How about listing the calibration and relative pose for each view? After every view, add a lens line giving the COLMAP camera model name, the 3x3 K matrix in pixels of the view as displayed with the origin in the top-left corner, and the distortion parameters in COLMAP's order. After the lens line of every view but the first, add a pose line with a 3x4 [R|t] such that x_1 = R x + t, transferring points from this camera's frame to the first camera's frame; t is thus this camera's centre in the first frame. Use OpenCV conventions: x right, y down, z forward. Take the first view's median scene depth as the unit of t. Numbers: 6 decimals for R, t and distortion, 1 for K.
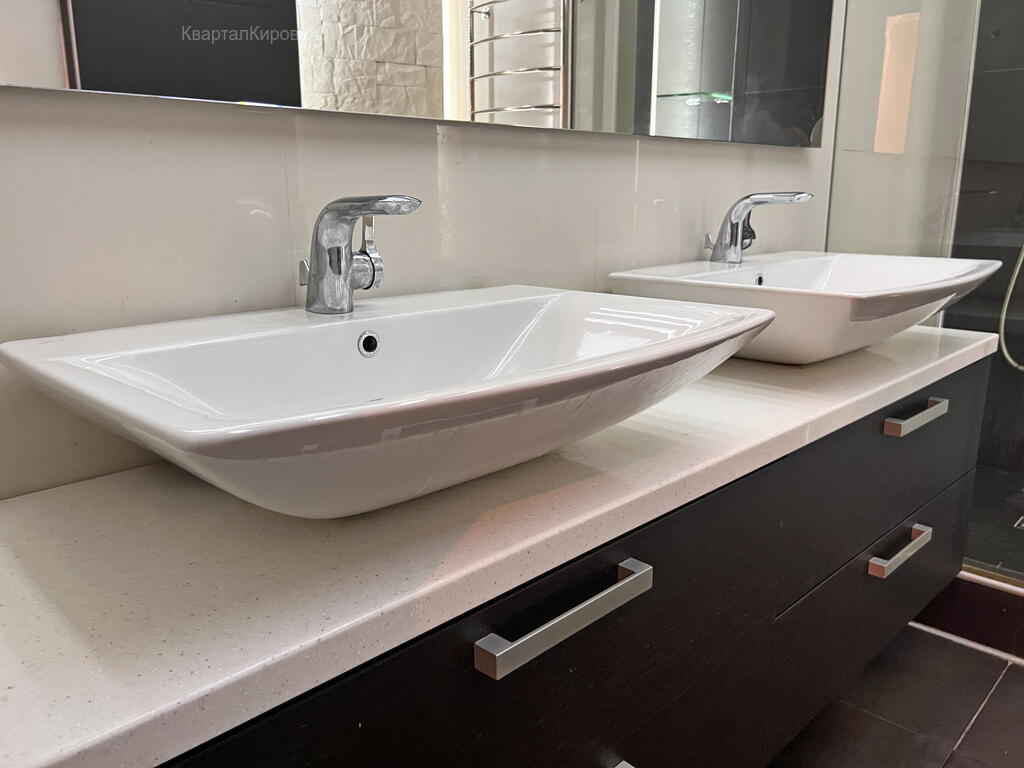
lens RADIAL K [[781.9, 0, 509.7], [0, 781.9, 377.9], [0, 0, 1]] dist [0.063813, -0.093405]
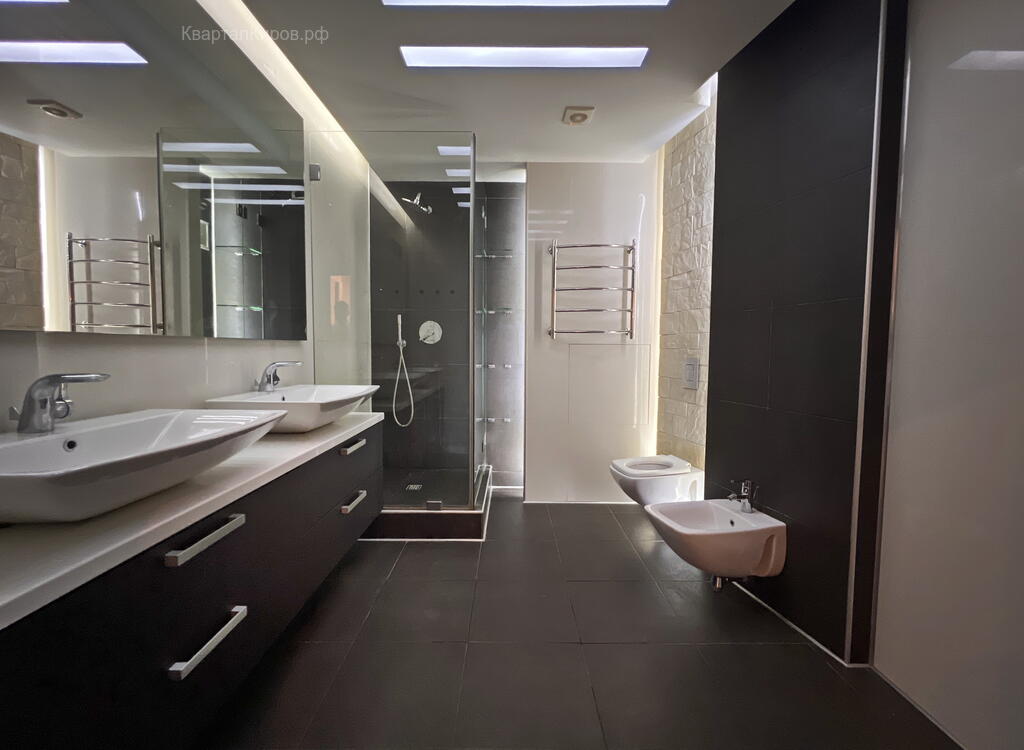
lens RADIAL K [[424.5, 0, 512.0], [0, 424.5, 375.0], [0, 0, 1]] dist [-0.000230, -0.000552]
pose [[0.703523, -0.034463, 0.709836, -0.086984], [0.153626, 0.982582, -0.104555, 0.039208], [-0.693869, 0.182606, 0.696564, -0.329690]]
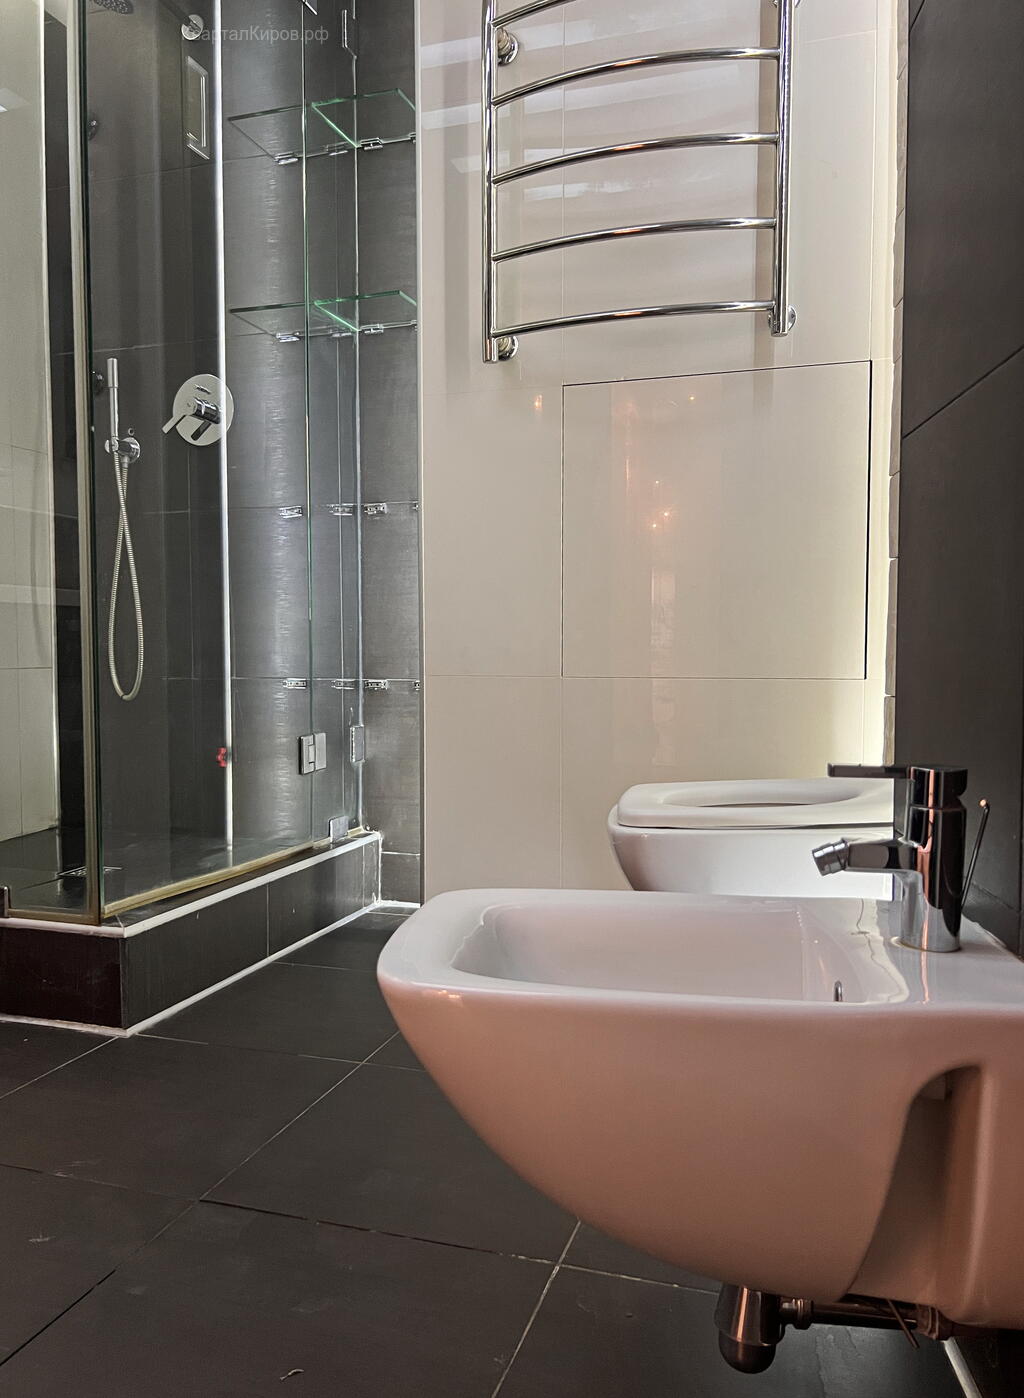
lens RADIAL K [[1100.6, 0, 512.0], [0, 1100.6, 699.0], [0, 0, 1]] dist [0.066777, -0.001882]
pose [[0.893318, -0.020160, 0.448973, 0.801783], [0.101531, 0.982220, -0.157911, 0.349511], [-0.437806, 0.186649, 0.879481, -0.318616]]
